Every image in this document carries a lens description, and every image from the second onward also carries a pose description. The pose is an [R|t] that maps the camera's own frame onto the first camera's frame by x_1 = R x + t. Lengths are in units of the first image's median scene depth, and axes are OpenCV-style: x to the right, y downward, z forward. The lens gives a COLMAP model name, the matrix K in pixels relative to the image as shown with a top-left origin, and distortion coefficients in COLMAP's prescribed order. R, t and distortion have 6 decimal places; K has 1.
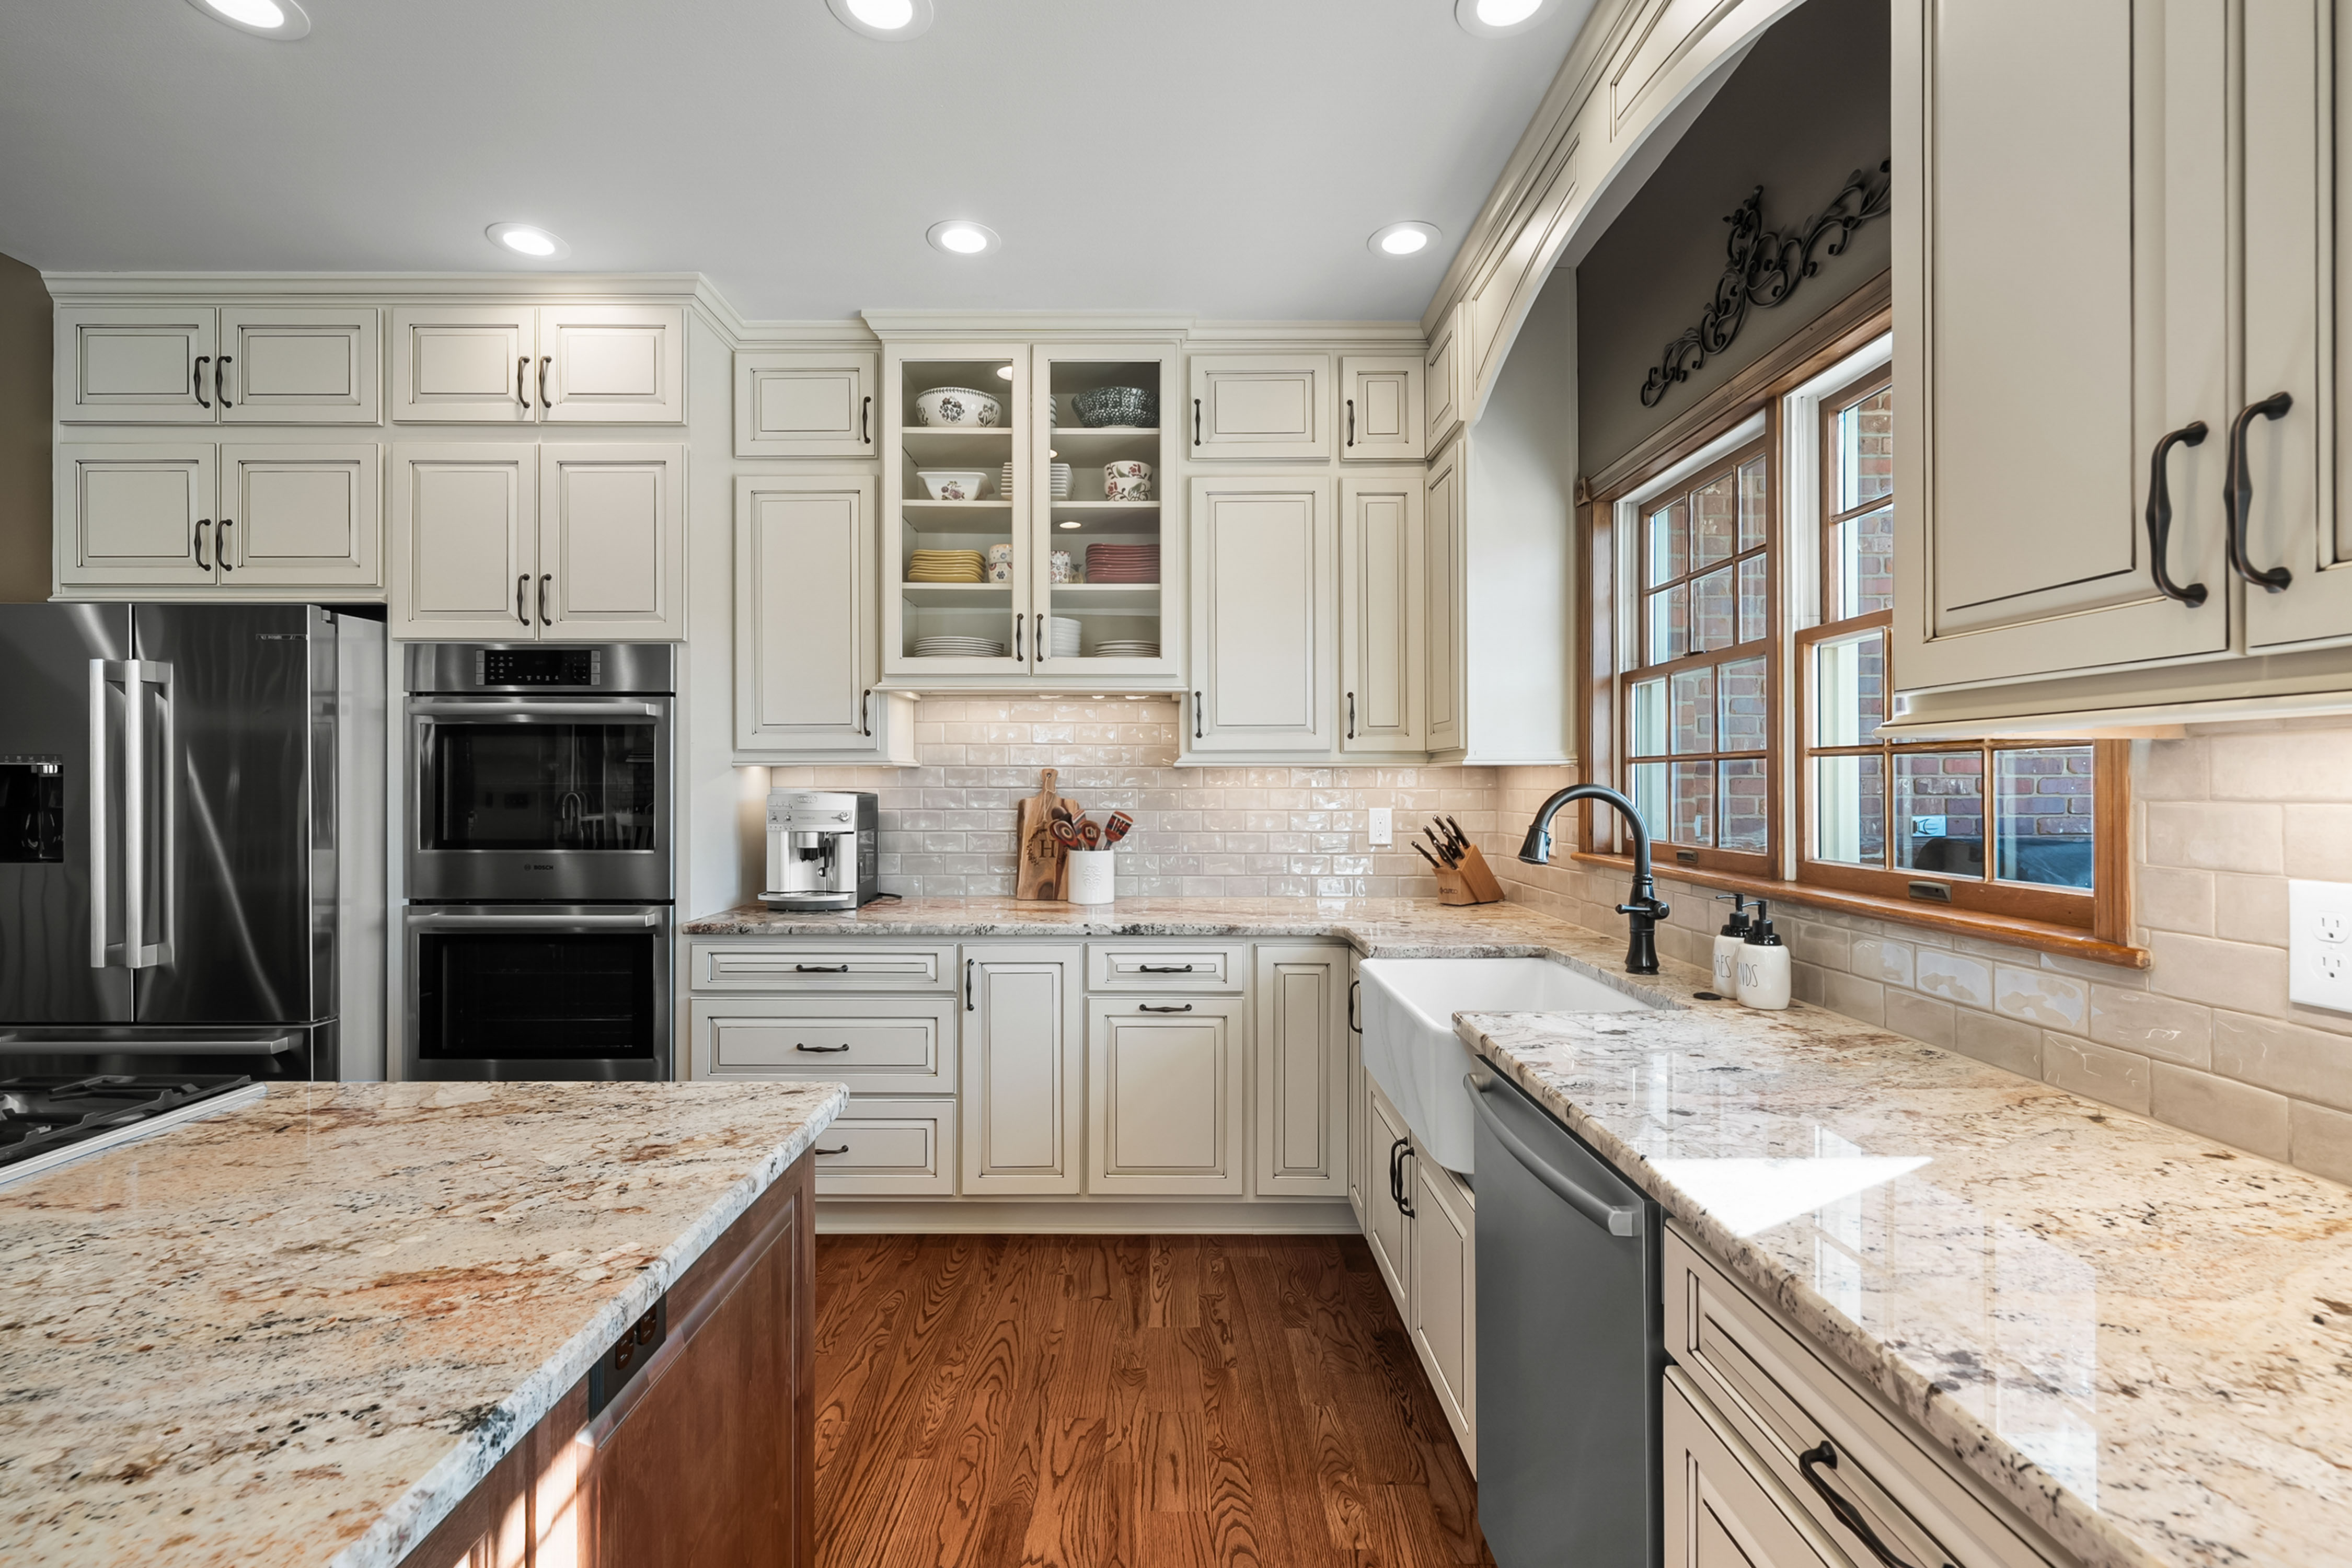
lens RADIAL K [[977.0, 0, 1175.3], [0, 977.0, 774.8], [0, 0, 1]] dist [-0.000113, 0.000161]
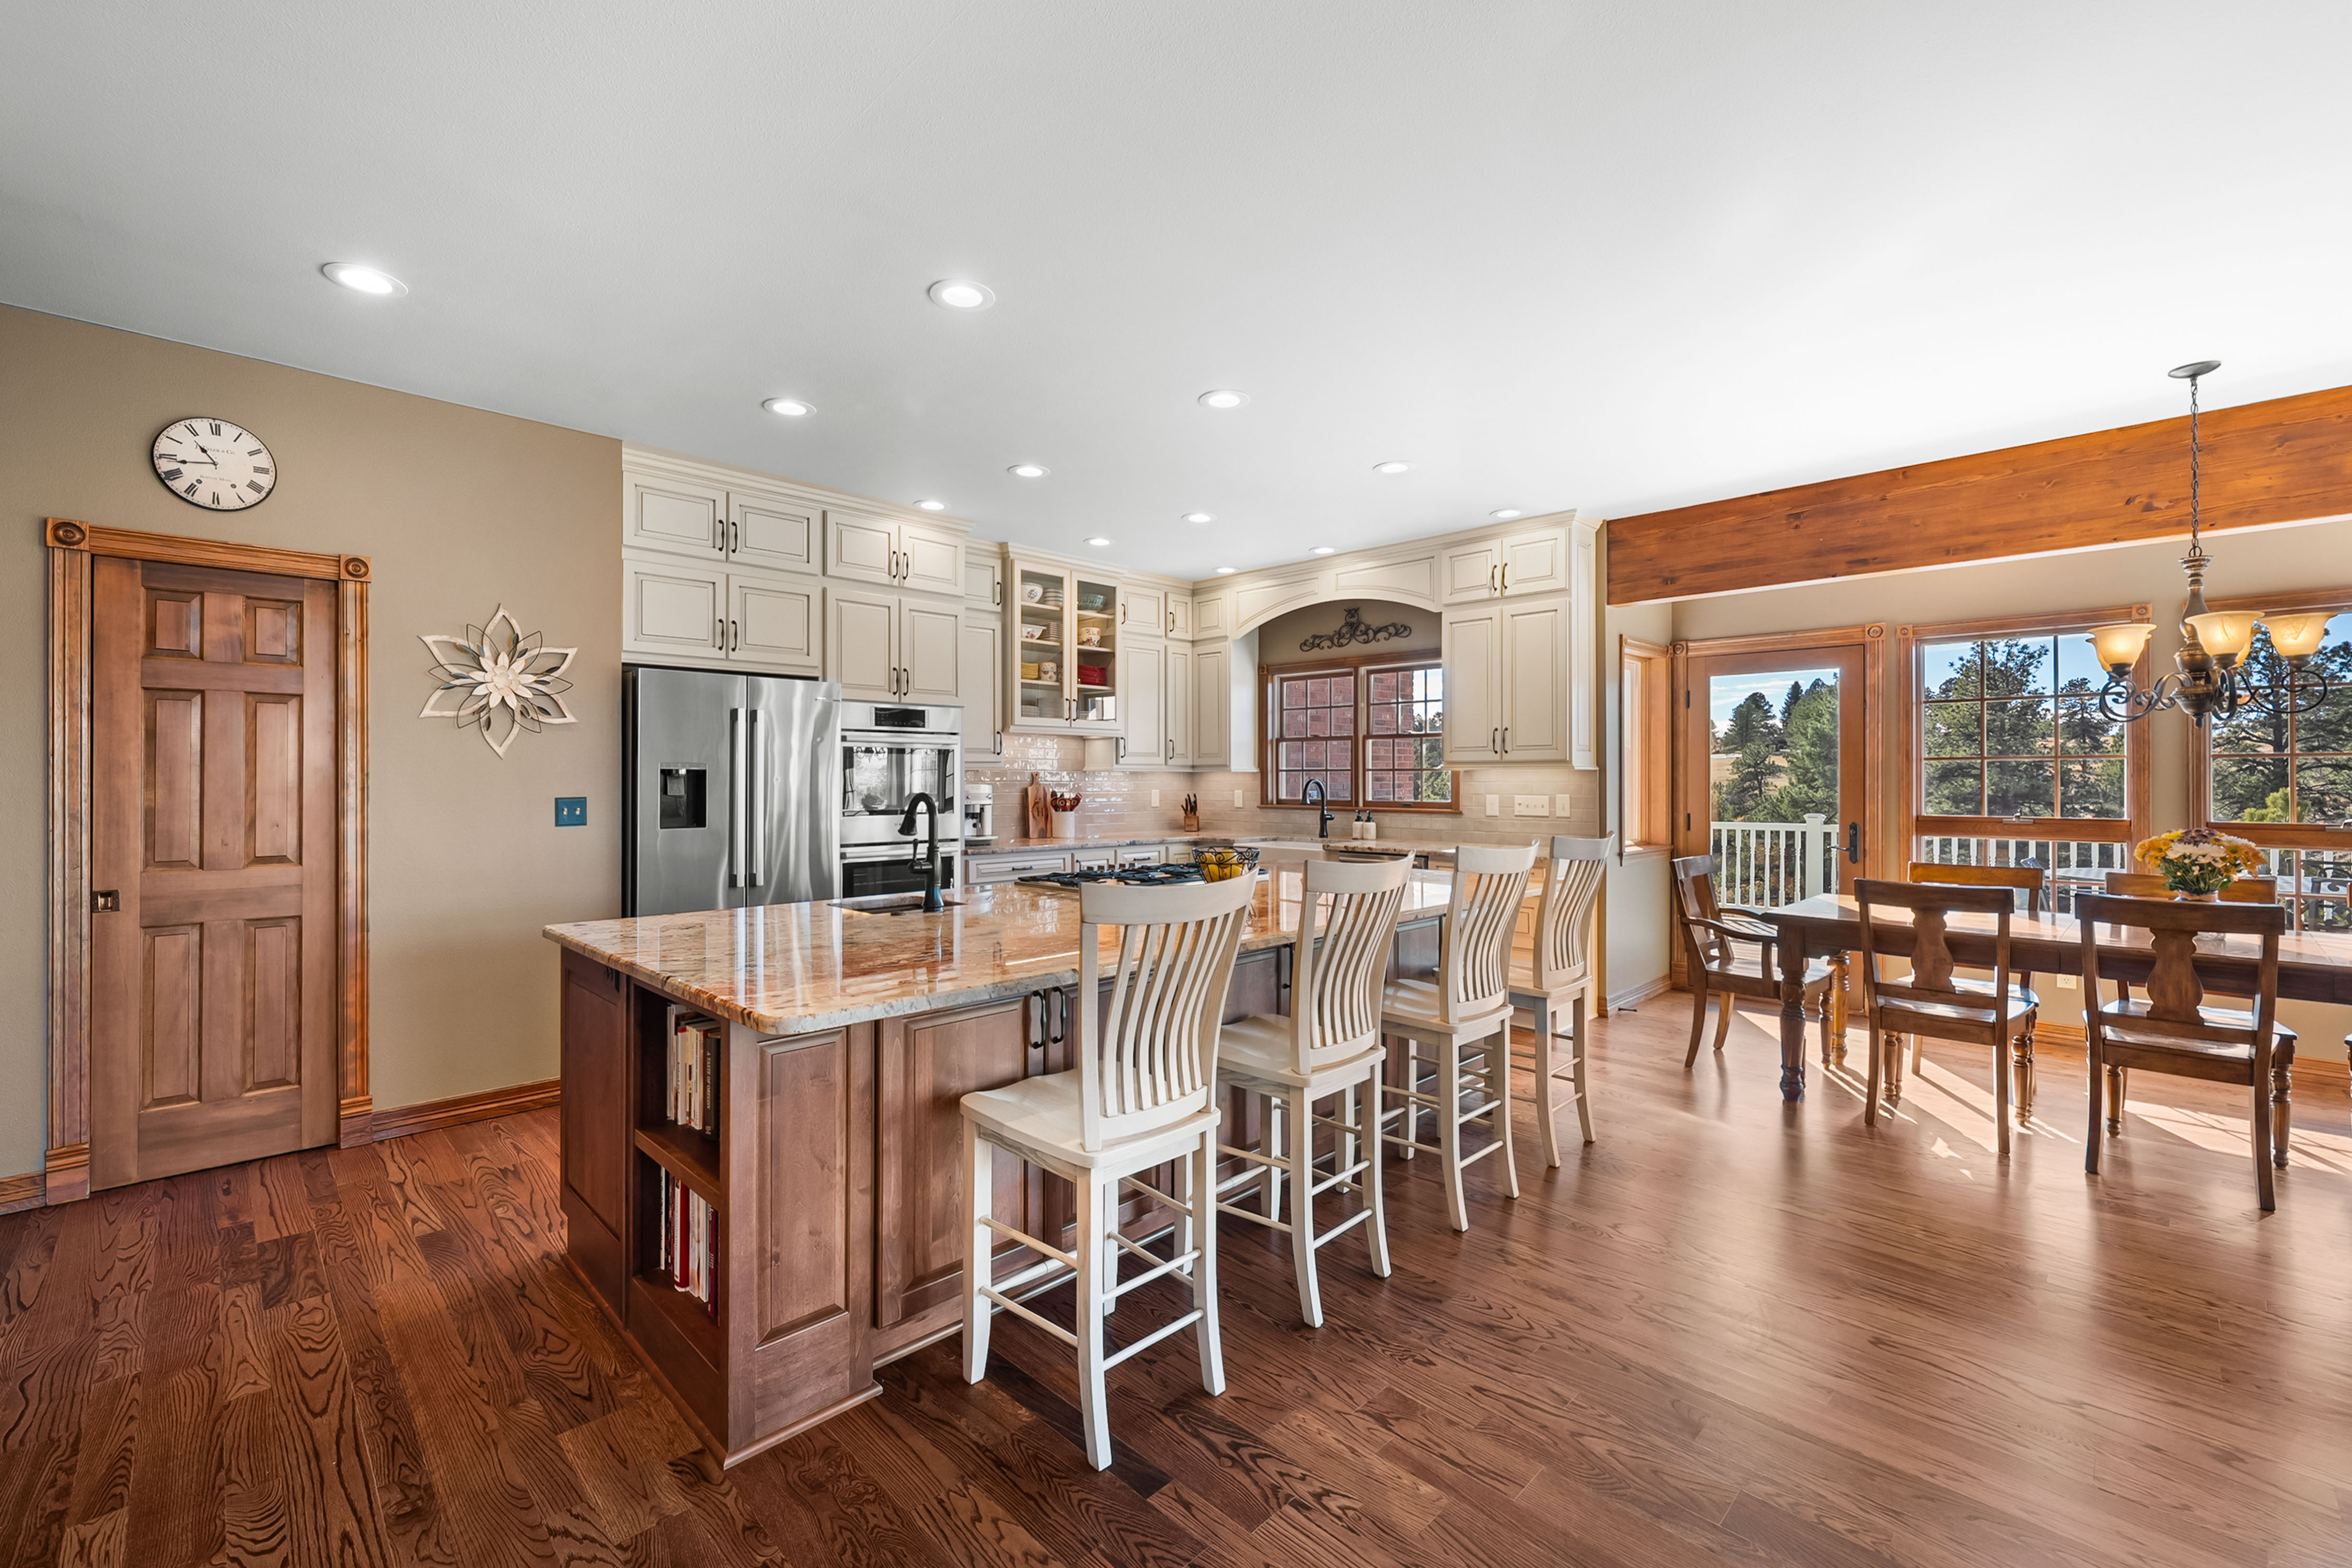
lens RADIAL K [[977.0, 0, 1181.6], [0, 977.0, 780.0], [0, 0, 1]] dist [-0.000113, 0.000161]
pose [[0.711531, -0.000220, 0.702654, -1.579230], [-0.003975, 0.999983, 0.004339, 0.000668], [-0.702643, -0.005881, 0.711518, -0.713234]]
